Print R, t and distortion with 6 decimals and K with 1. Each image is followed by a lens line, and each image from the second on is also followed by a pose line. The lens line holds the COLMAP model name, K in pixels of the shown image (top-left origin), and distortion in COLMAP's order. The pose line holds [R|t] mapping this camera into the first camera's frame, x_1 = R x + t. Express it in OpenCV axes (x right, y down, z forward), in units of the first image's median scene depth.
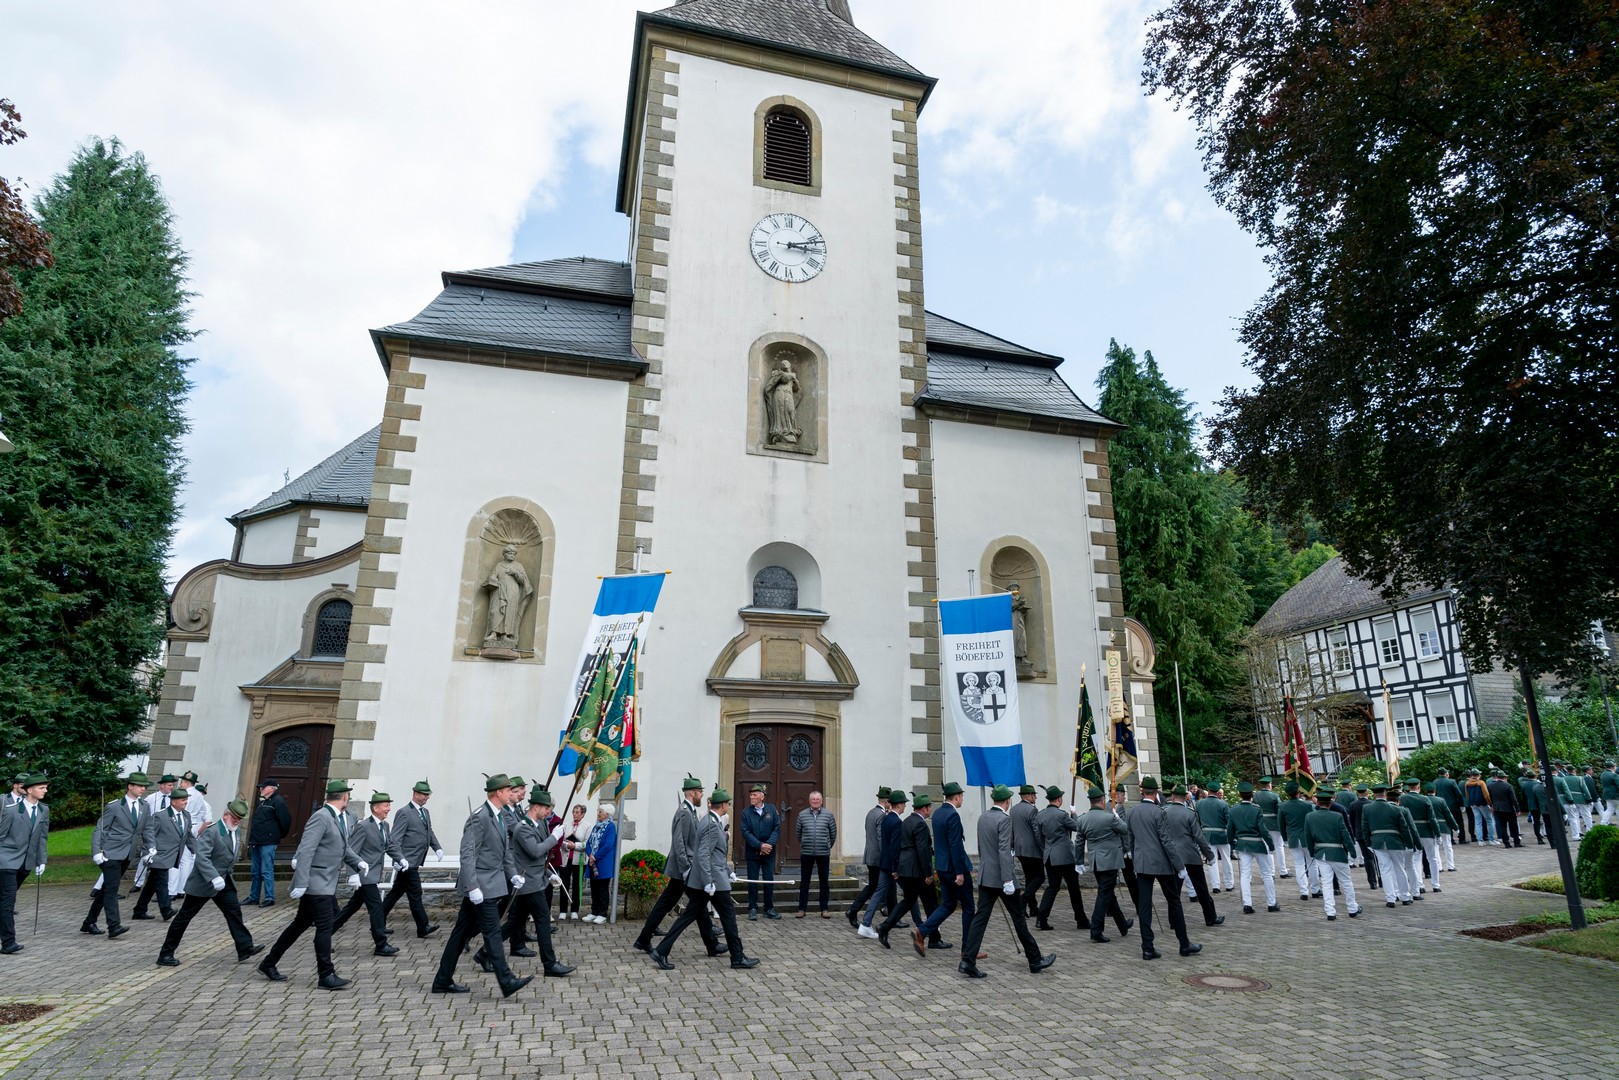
lens RADIAL K [[886.6, 0, 809.9], [0, 886.6, 535.9], [0, 0, 1]] dist [-0.018357, 0.001699]
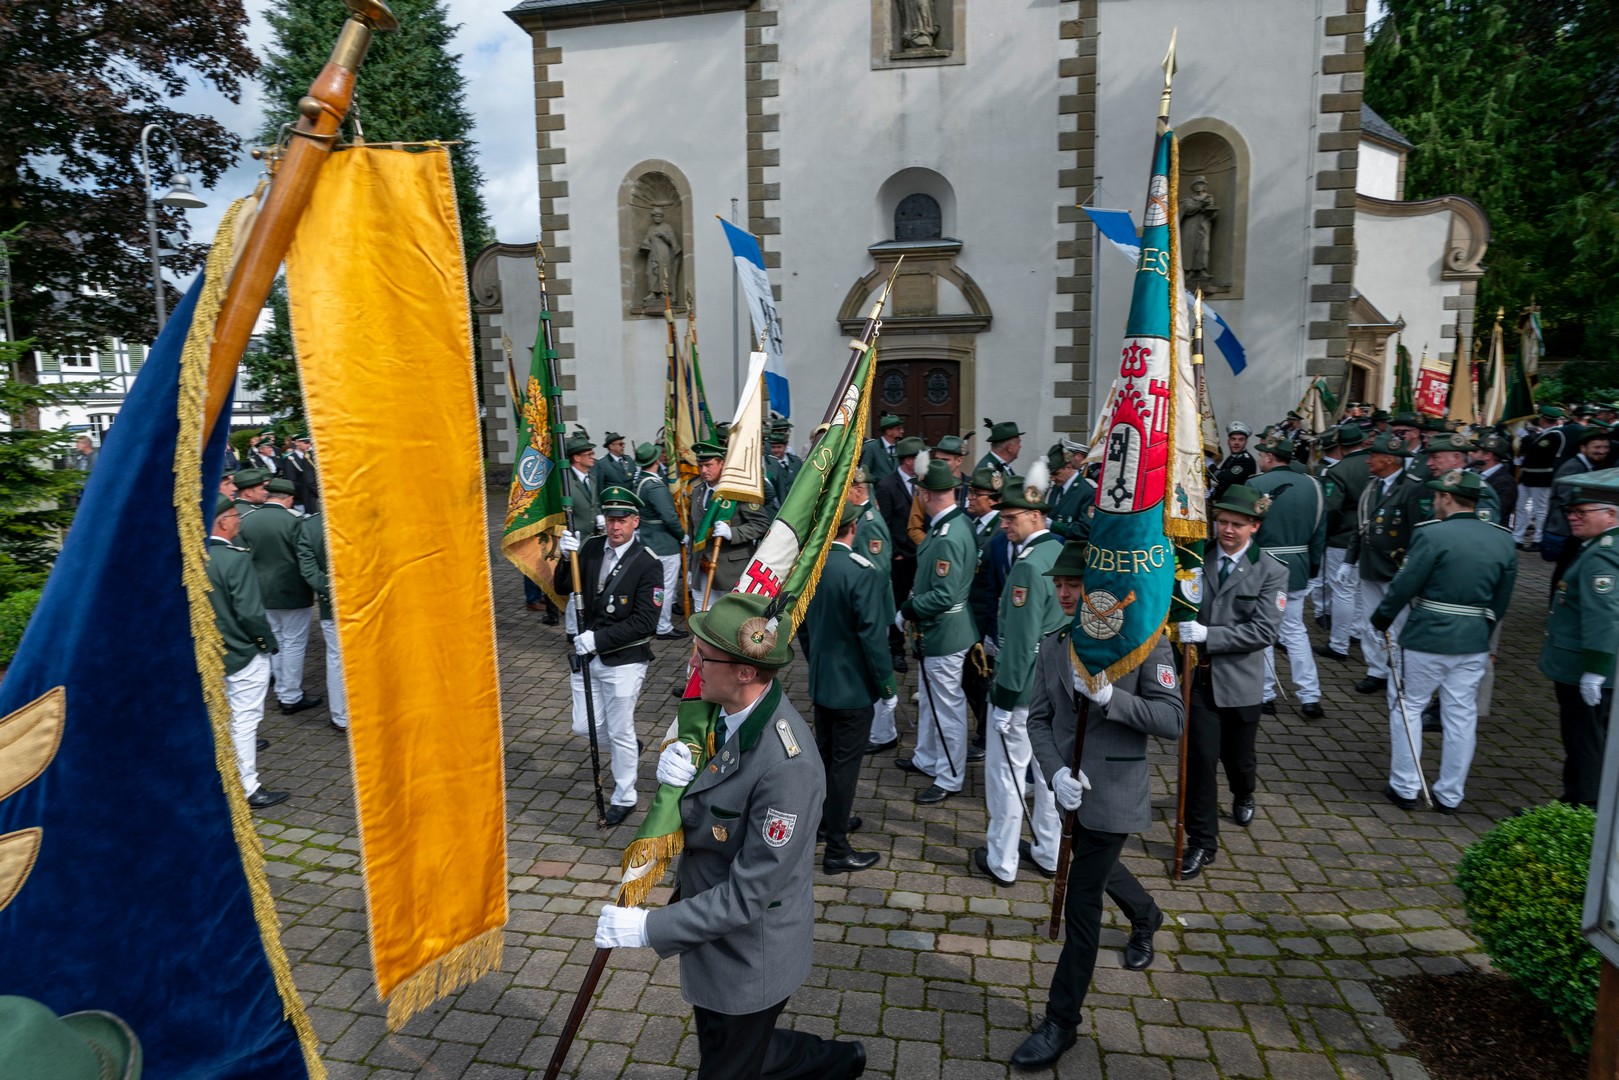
lens RADIAL K [[886.6, 0, 819.0], [0, 886.6, 536.6], [0, 0, 1]] dist [-0.018357, 0.001699]
pose [[0.901803, 0.042920, -0.430011, 0.269972], [0.138431, 0.913931, 0.381532, -0.006073], [0.409375, -0.403593, 0.818245, 0.028672]]
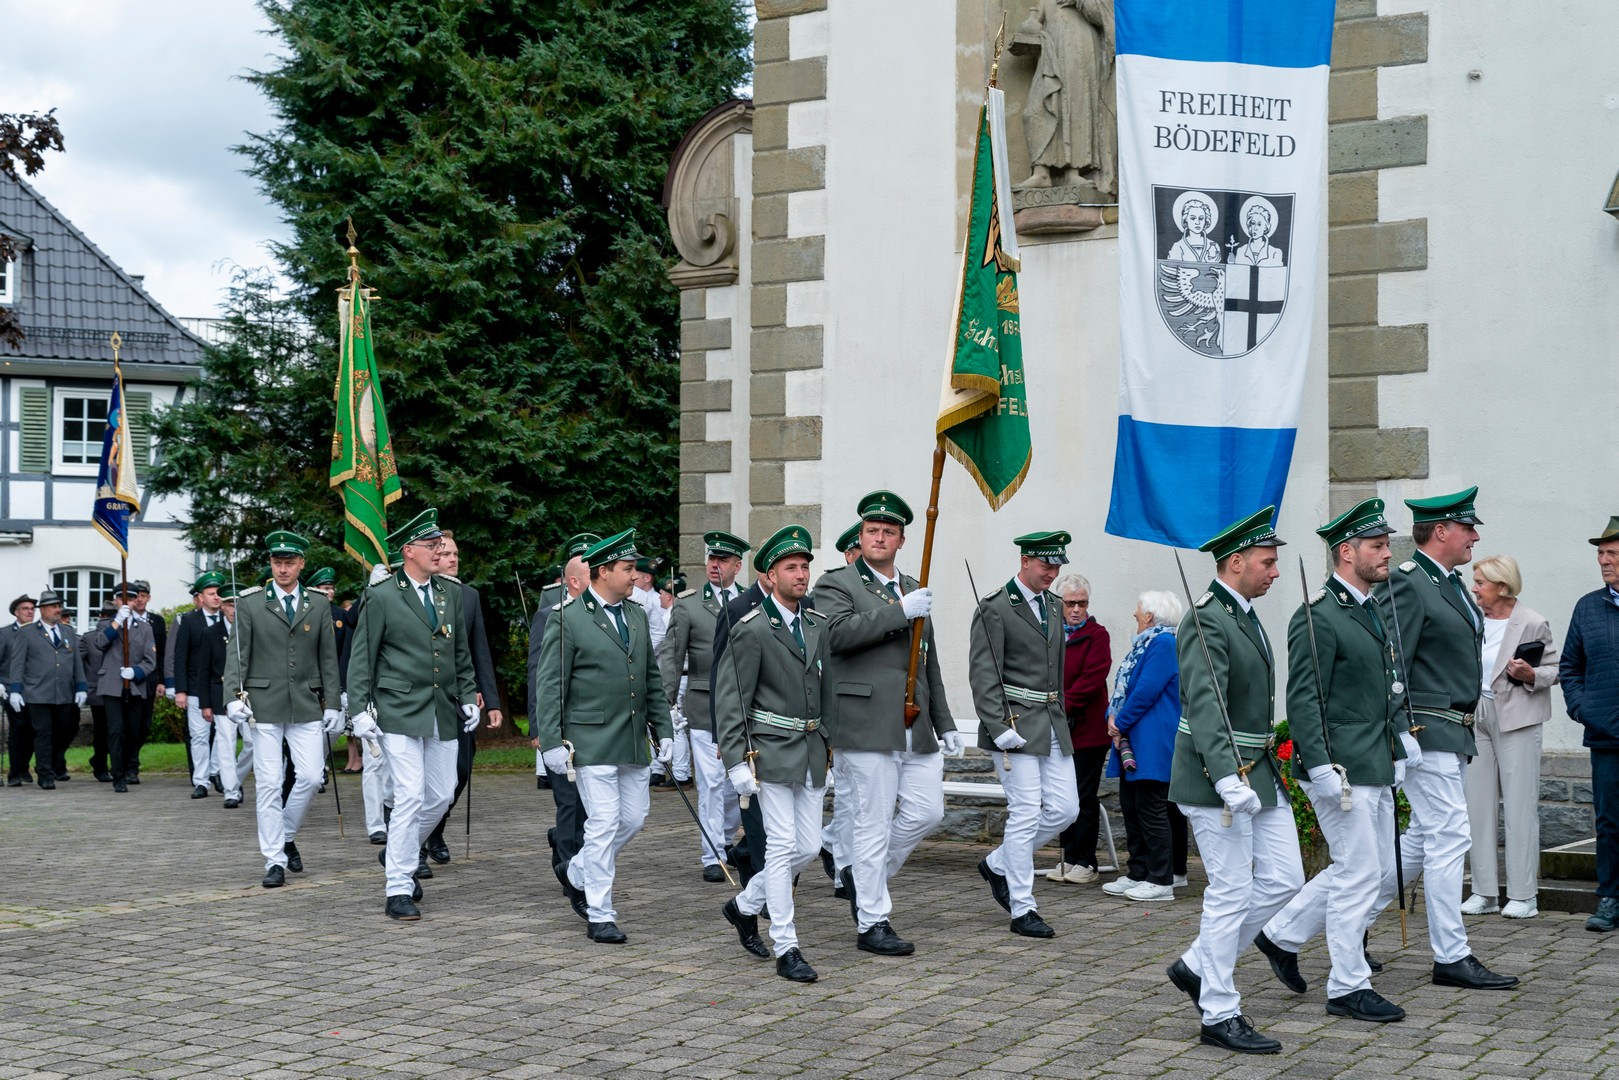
lens RADIAL K [[2407.7, 0, 801.1], [0, 2407.7, 531.7], [0, 0, 1]] dist [0.015865, 0.000000]
pose [[0.652508, -0.033203, -0.757054, 0.282158], [0.210385, 0.967702, 0.138889, 0.076884], [0.727991, -0.249899, 0.638419, 0.184498]]
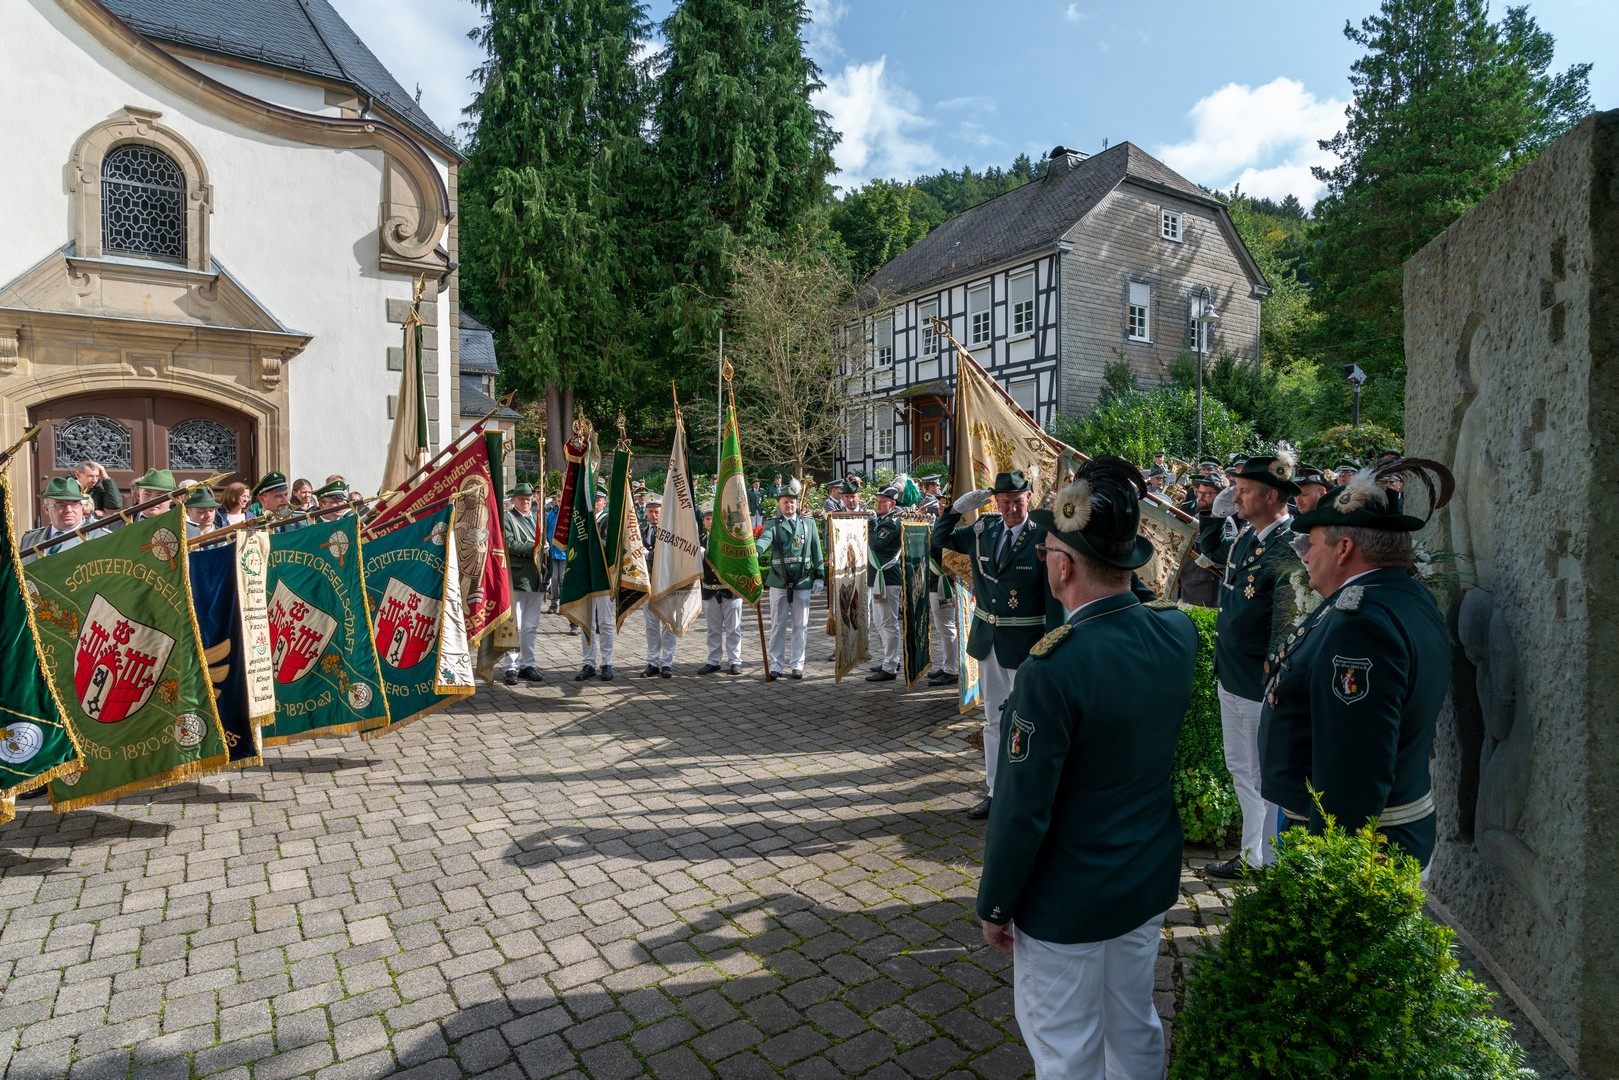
lens RADIAL K [[886.6, 0, 807.1], [0, 886.6, 540.7], [0, 0, 1]] dist [-0.018357, 0.001699]
pose [[0.944428, -0.016140, 0.328321, 0.553104], [-0.089824, 0.948110, 0.304991, 0.183005], [-0.316207, -0.317533, 0.893972, 0.627611]]
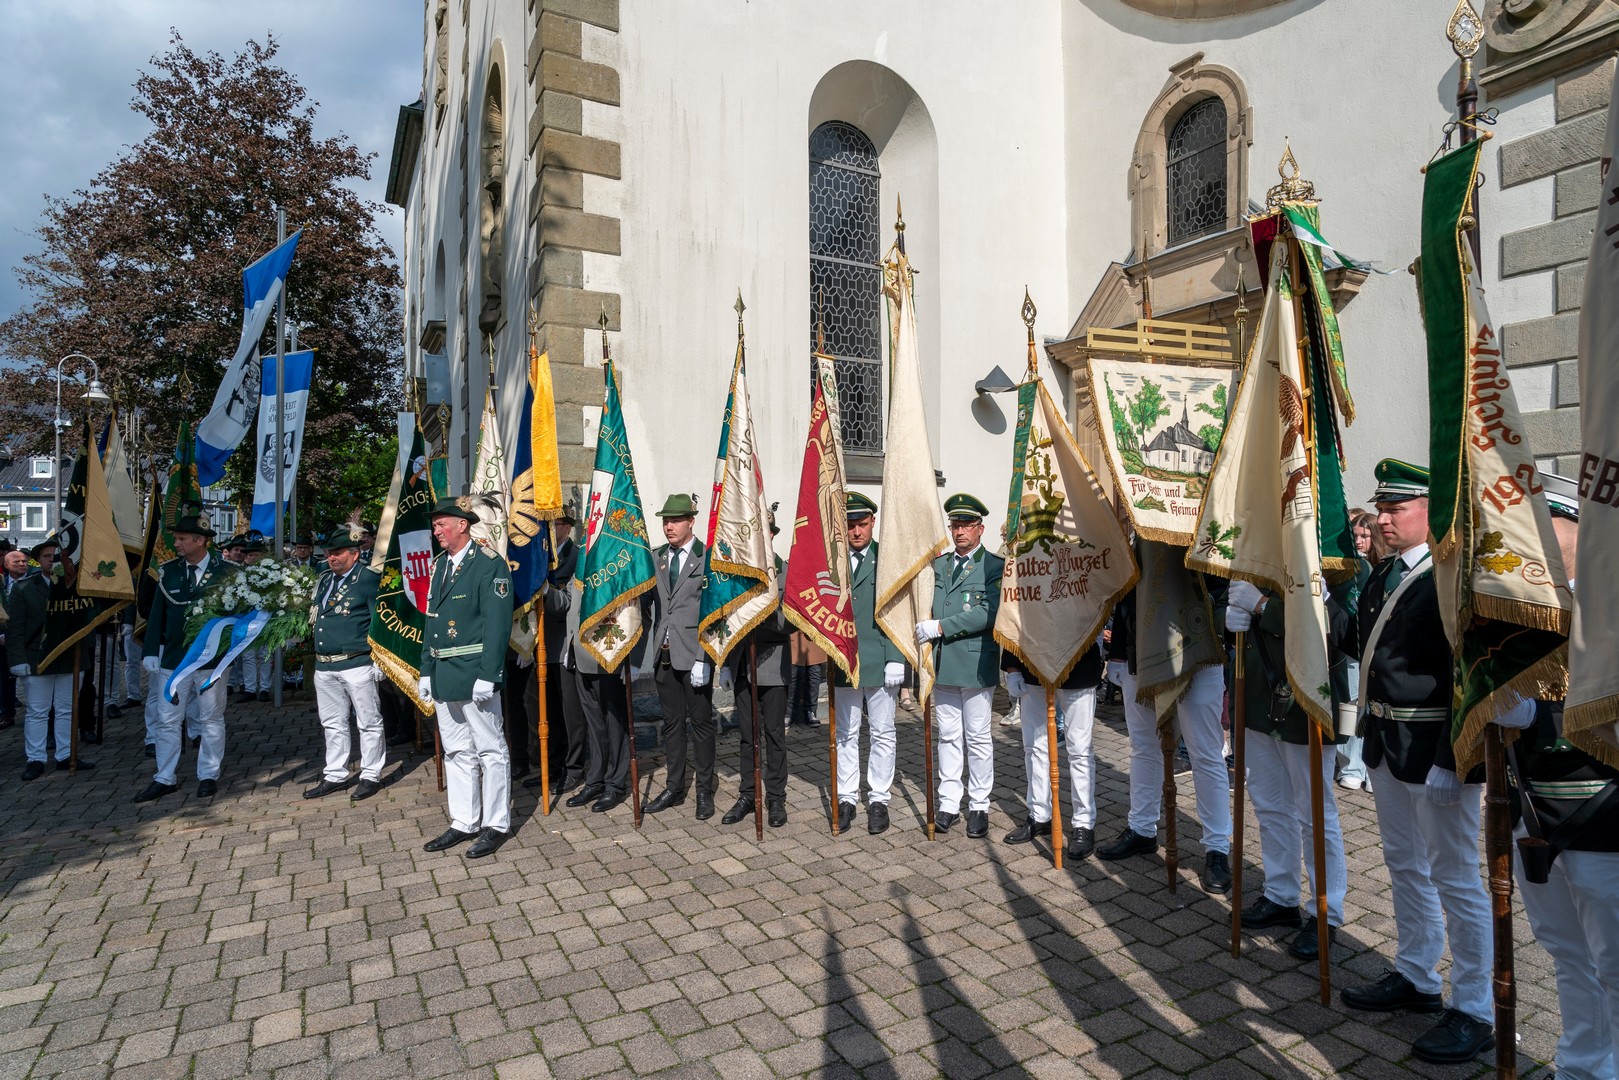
lens RADIAL K [[886.6, 0, 808.9], [0, 886.6, 542.8], [0, 0, 1]] dist [-0.018357, 0.001699]
pose [[0.219860, -0.001927, -0.975530, 0.742035], [0.278808, 0.958411, 0.060943, 0.285545], [0.934841, -0.285384, 0.211253, 0.964892]]
